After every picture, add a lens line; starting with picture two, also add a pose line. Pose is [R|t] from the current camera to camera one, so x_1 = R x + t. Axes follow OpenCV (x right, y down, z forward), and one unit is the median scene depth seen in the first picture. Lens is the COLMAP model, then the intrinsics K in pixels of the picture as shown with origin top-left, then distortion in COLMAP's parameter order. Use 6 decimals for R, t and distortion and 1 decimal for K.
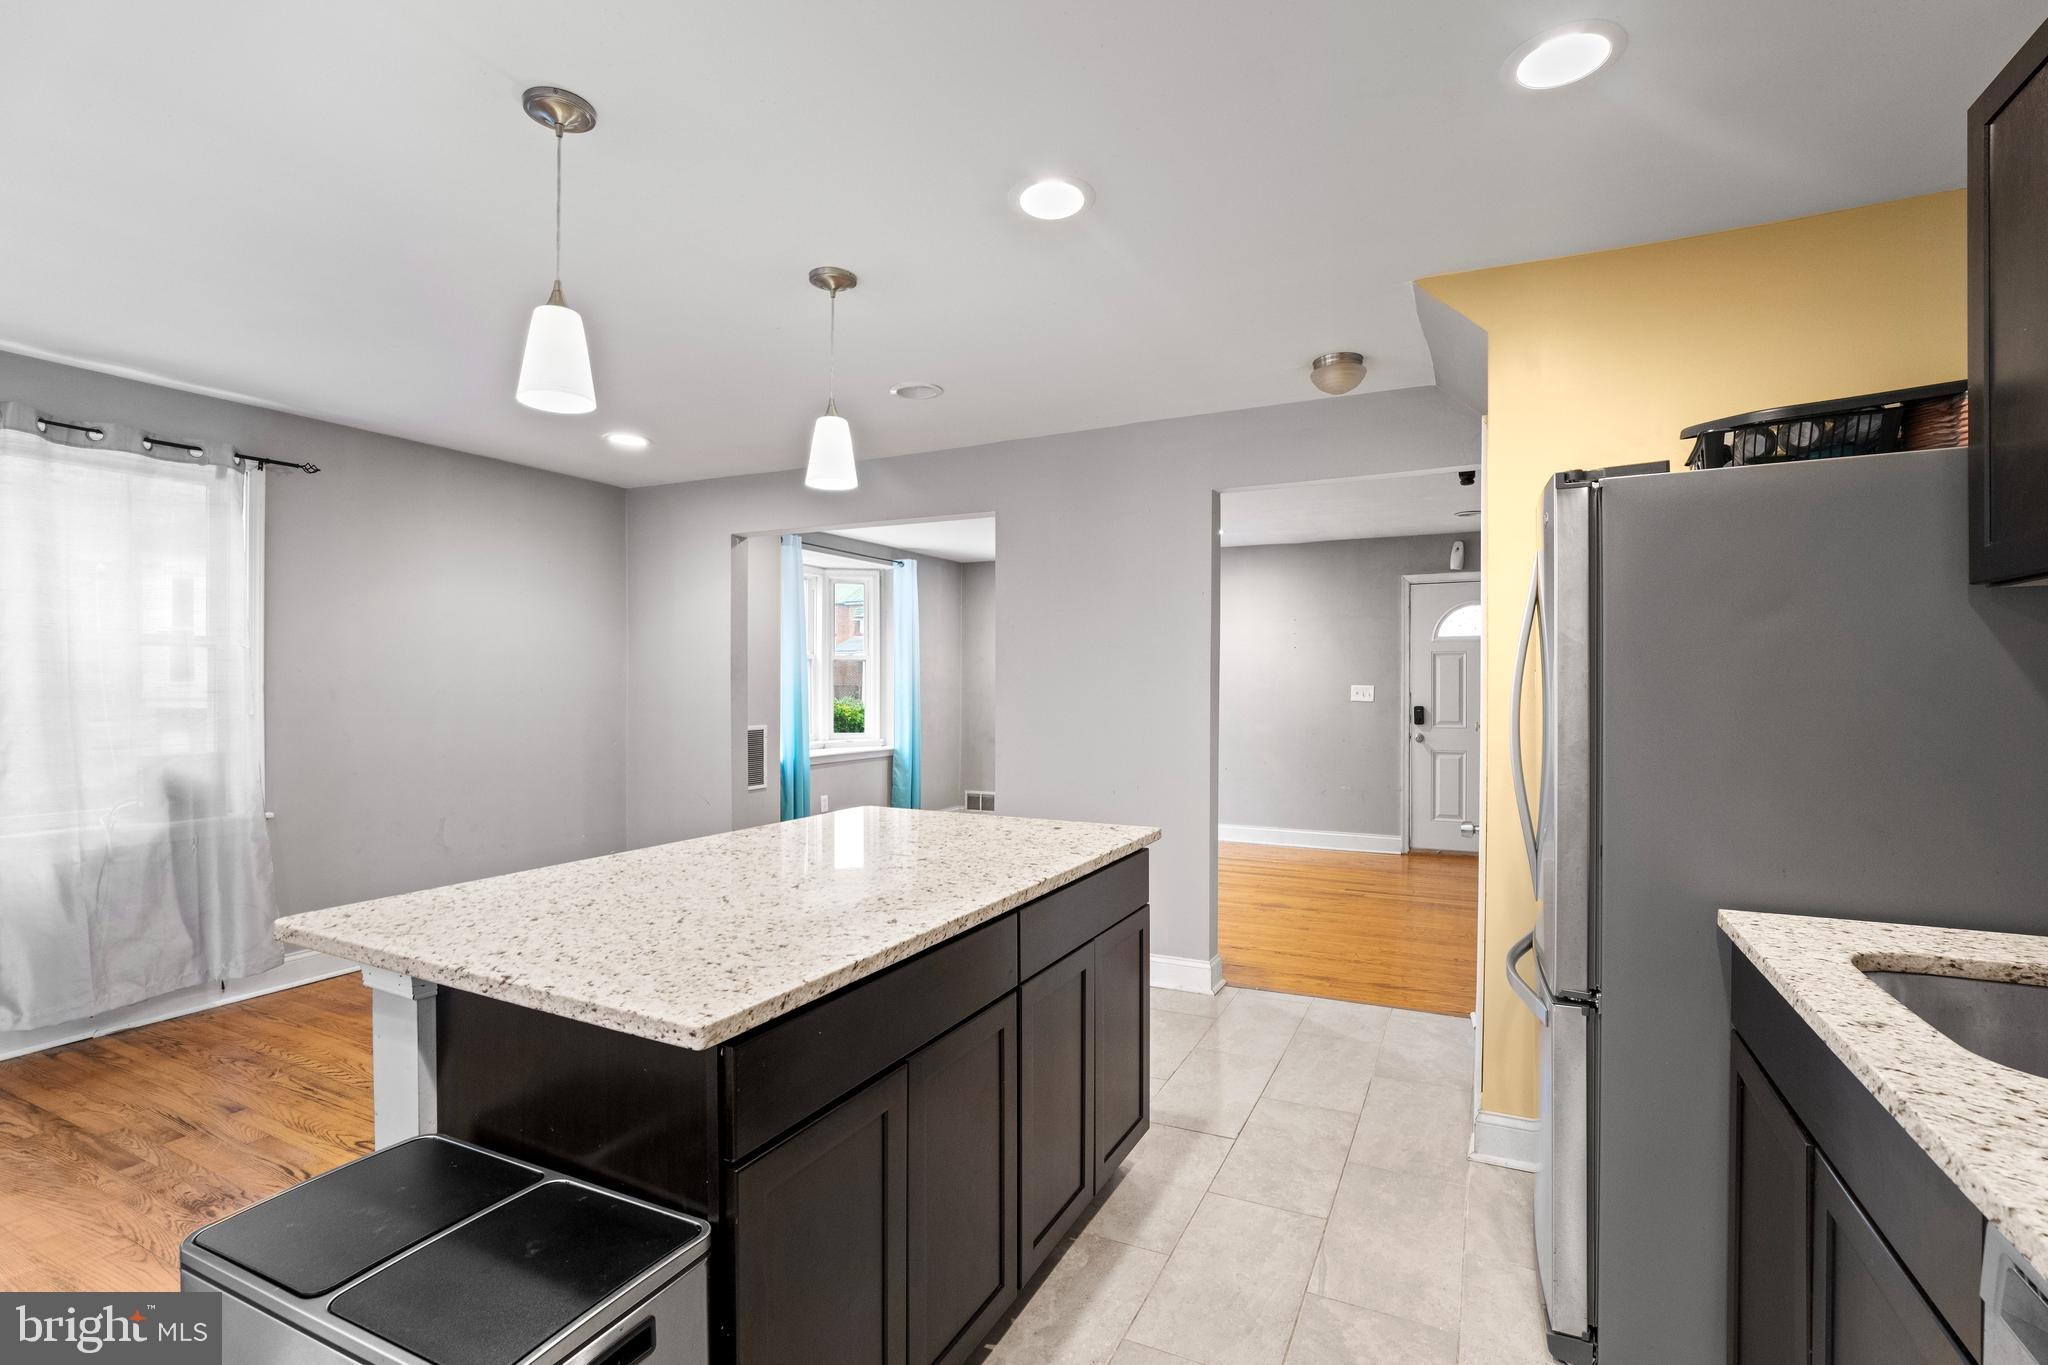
lens RADIAL K [[923.5, 0, 1024.0], [0, 923.5, 682.5], [0, 0, 1]] dist [-0.037634, 0.014180]
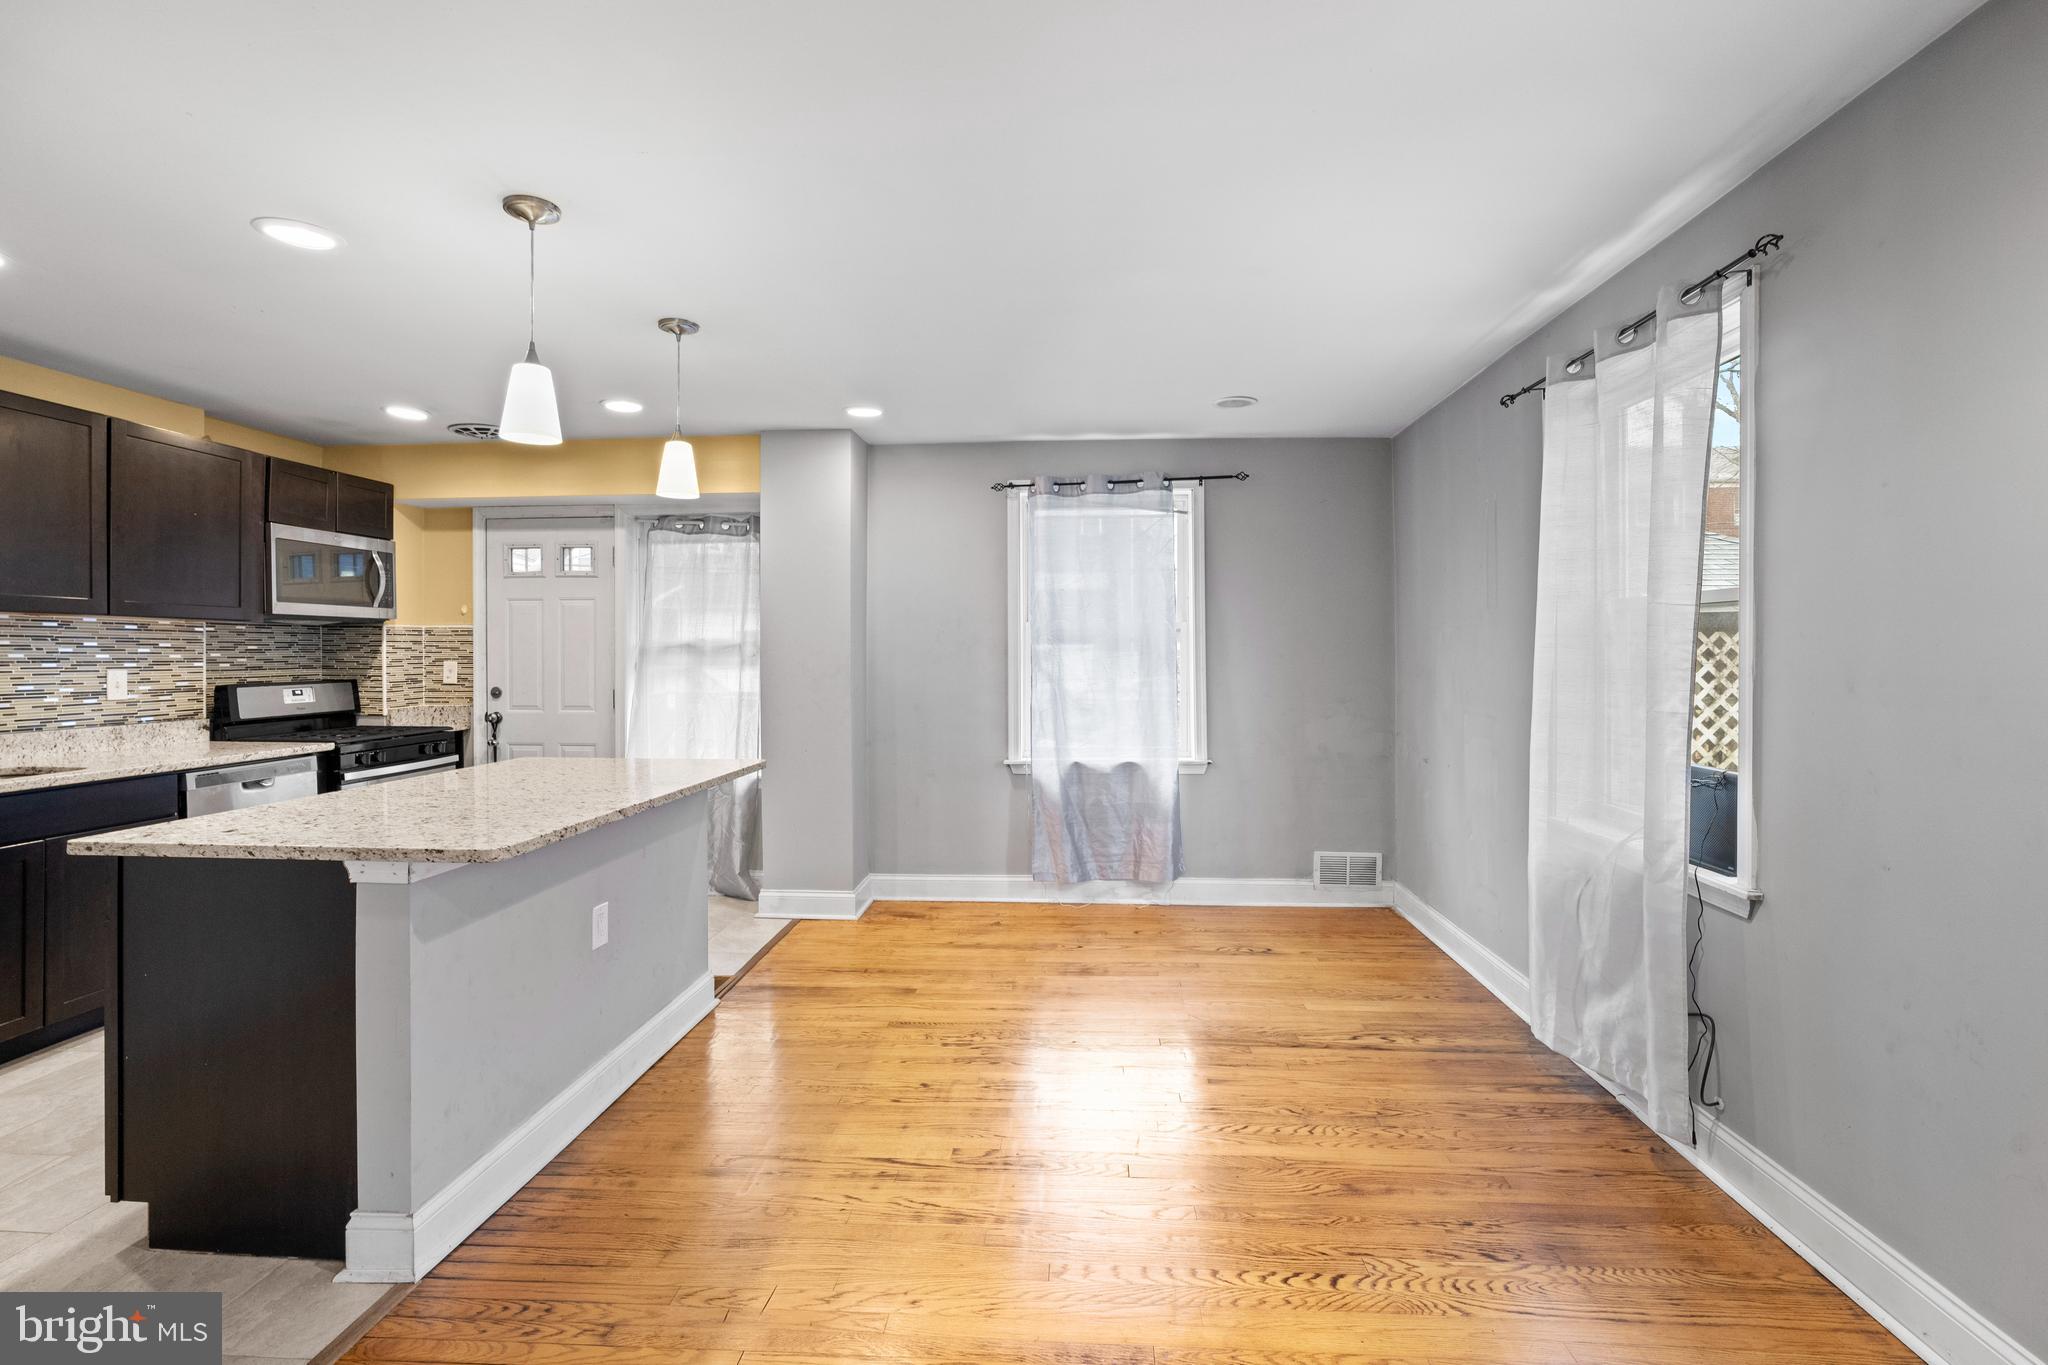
lens RADIAL K [[935.4, 0, 1027.4], [0, 935.4, 654.2], [0, 0, 1]] dist [-0.045680, 0.018146]
pose [[-0.920657, 0.001794, -0.390367, -0.226034], [0.001565, 0.999998, 0.000905, -0.003198], [0.390368, 0.000222, -0.920659, 1.509698]]
